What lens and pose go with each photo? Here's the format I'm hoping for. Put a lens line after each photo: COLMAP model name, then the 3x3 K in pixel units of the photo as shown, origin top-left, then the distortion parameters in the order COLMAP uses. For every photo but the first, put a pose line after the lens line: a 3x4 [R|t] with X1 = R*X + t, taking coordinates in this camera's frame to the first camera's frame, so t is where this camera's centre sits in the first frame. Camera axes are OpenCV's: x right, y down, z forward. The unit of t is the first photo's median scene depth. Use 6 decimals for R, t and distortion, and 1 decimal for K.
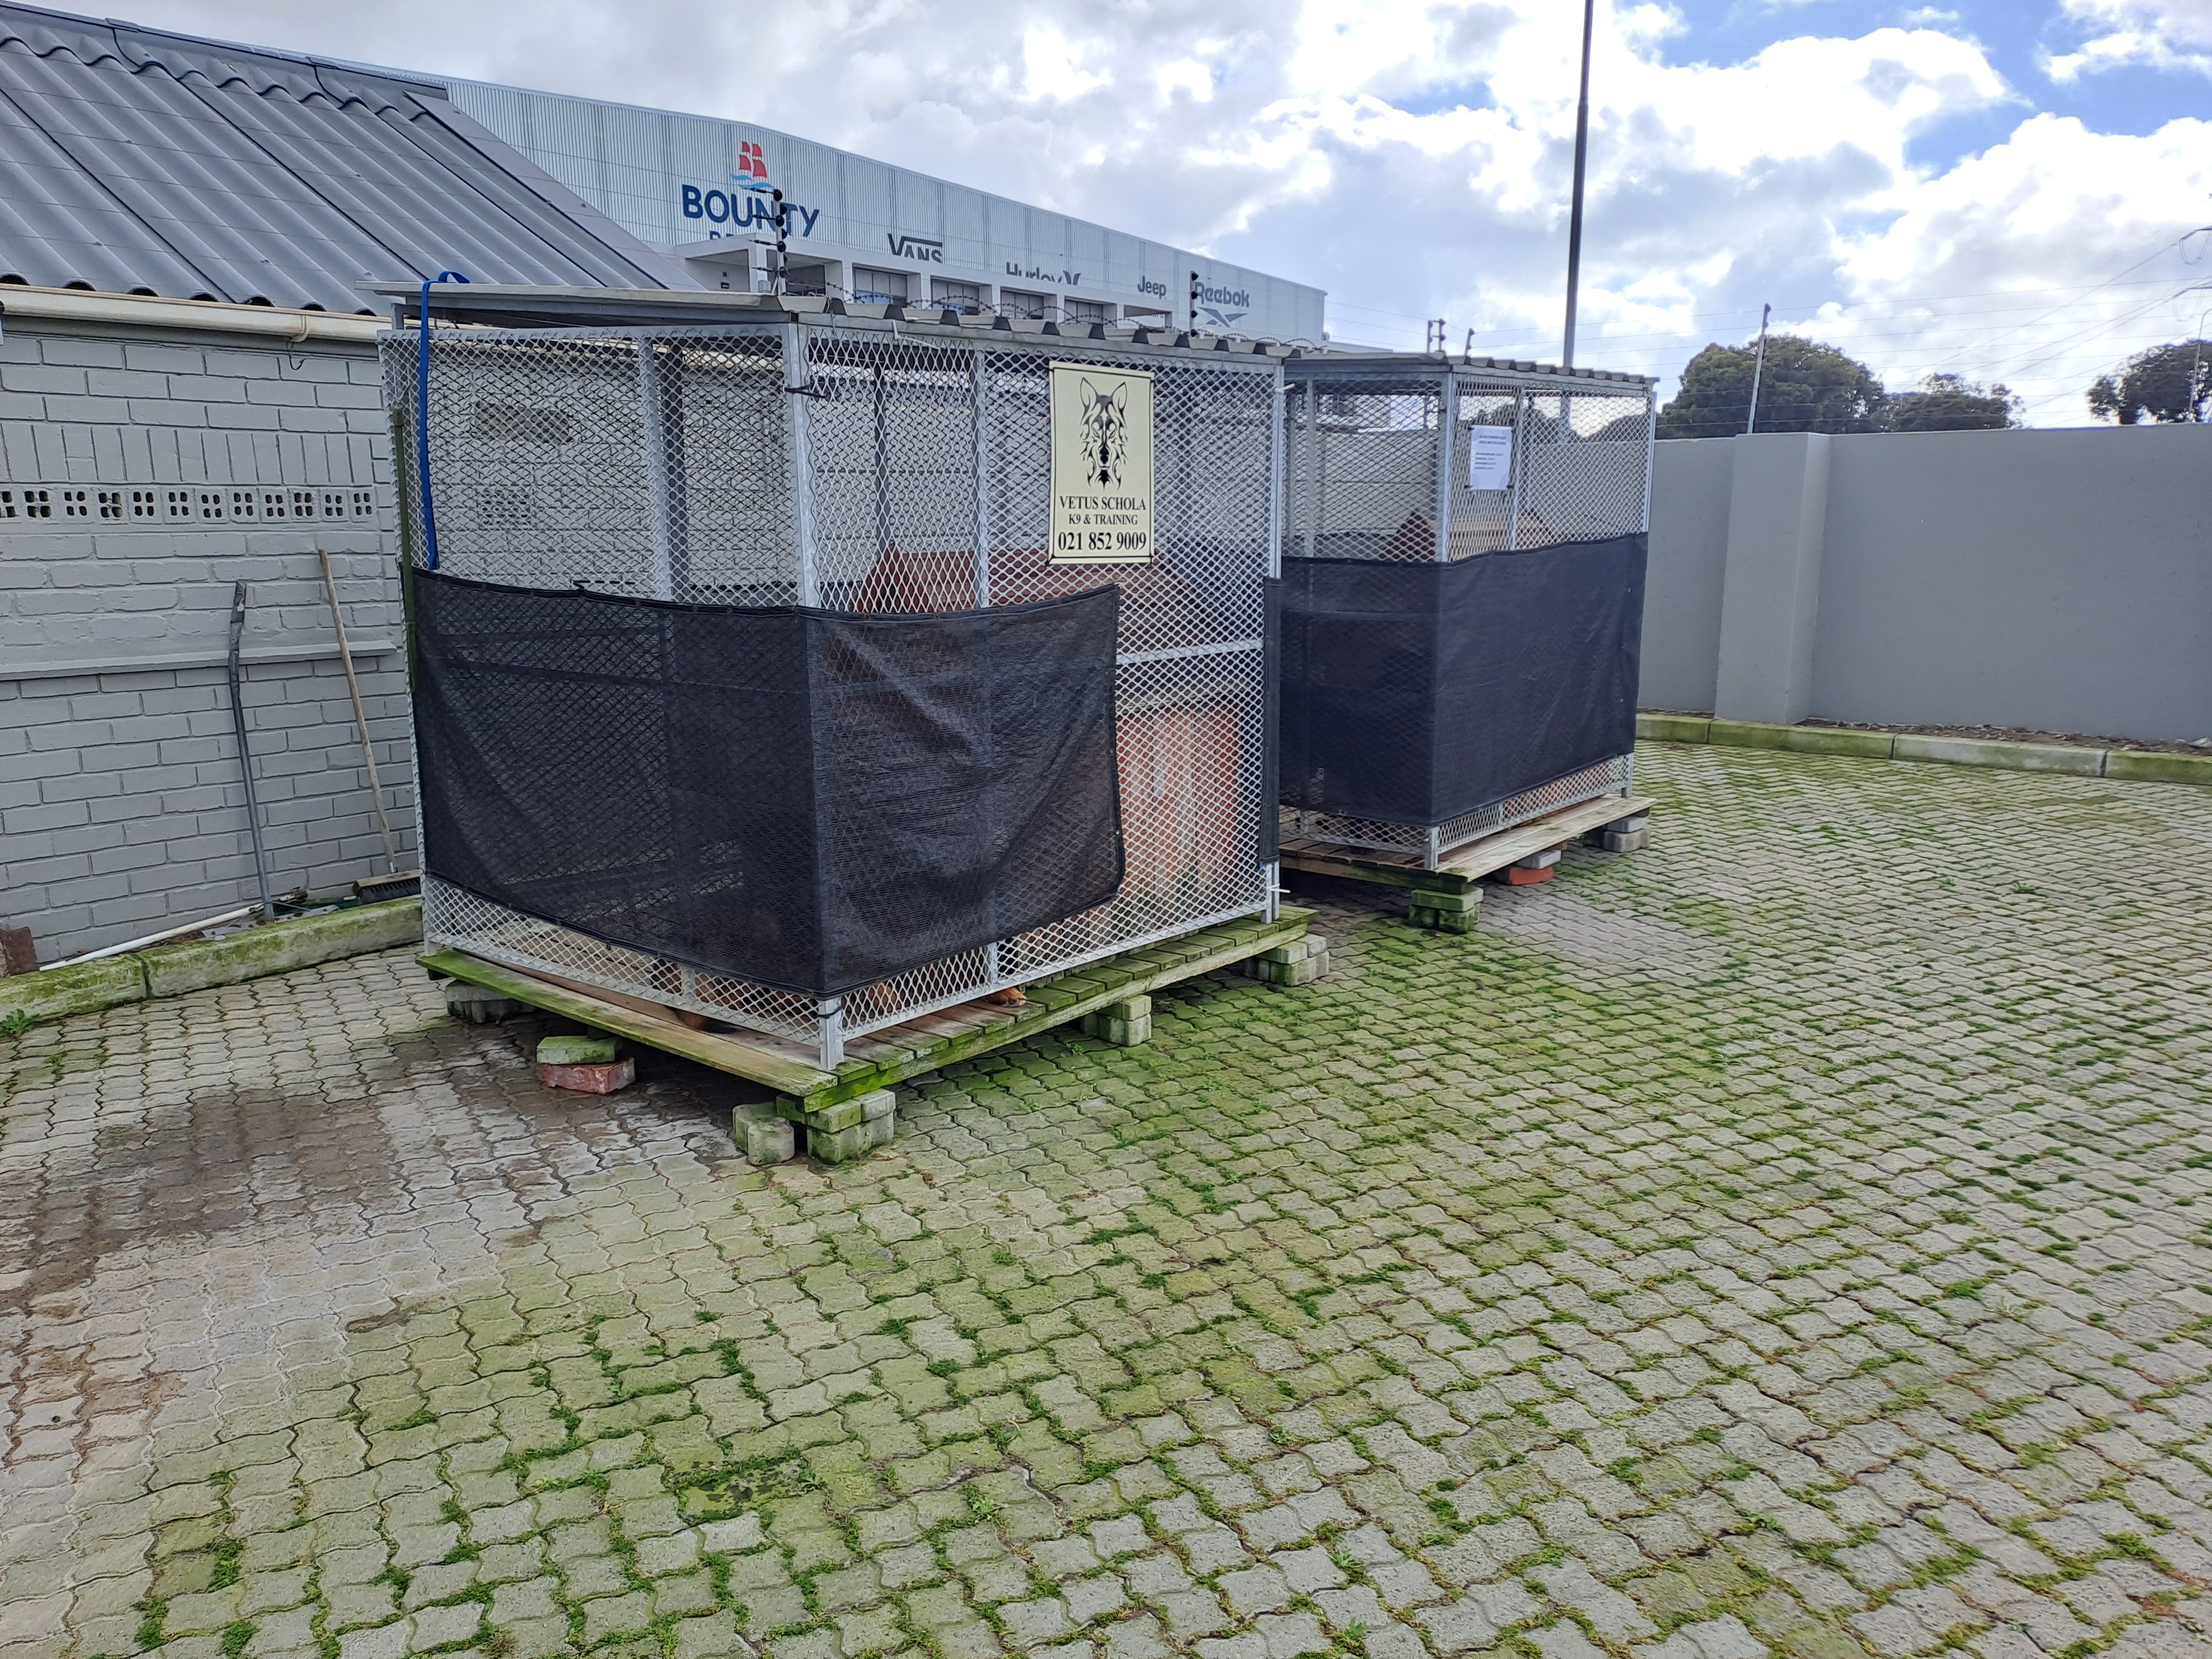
lens RADIAL K [[1635.6, 0, 1106.7], [0, 1635.6, 865.0], [0, 0, 1]] dist [0.063154, -0.055127]
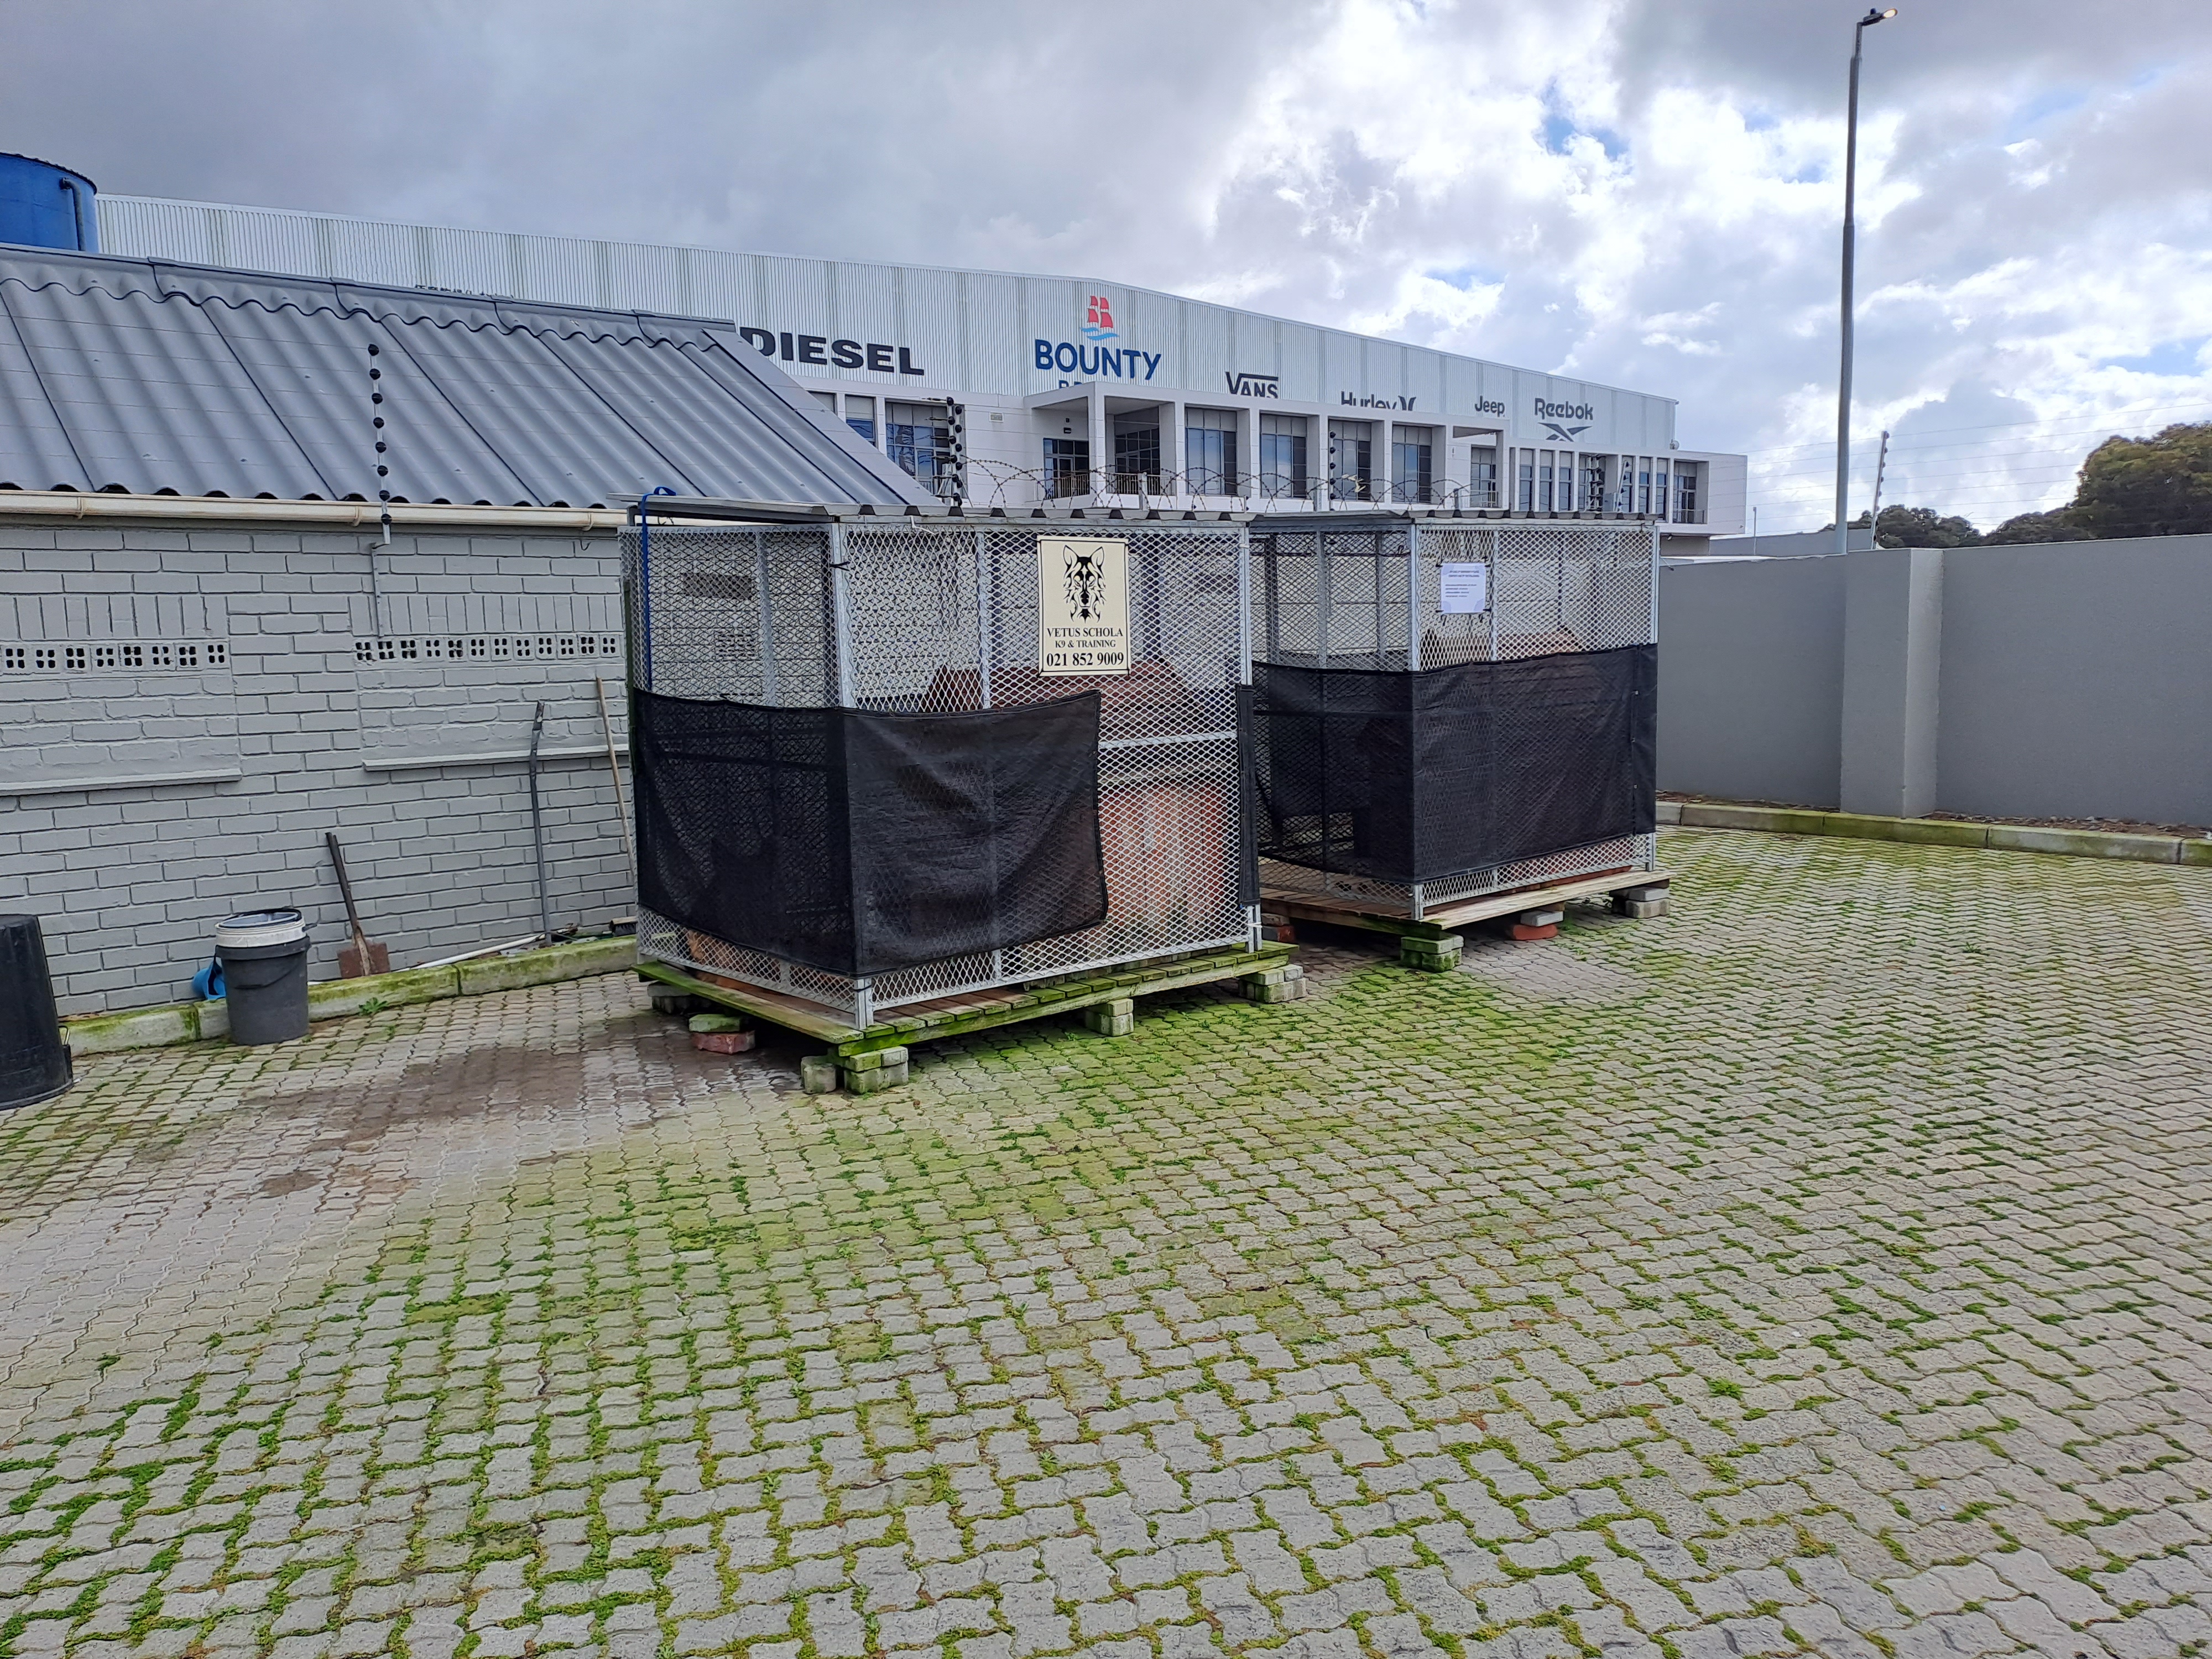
lens RADIAL K [[1635.6, 0, 1109.4], [0, 1635.6, 834.8], [0, 0, 1]] dist [0.063154, -0.055127]
pose [[0.980369, 0.002659, -0.197152, 0.291080], [-0.020233, 0.995987, -0.087179, 0.069148], [0.196129, 0.089456, 0.976489, -0.328134]]
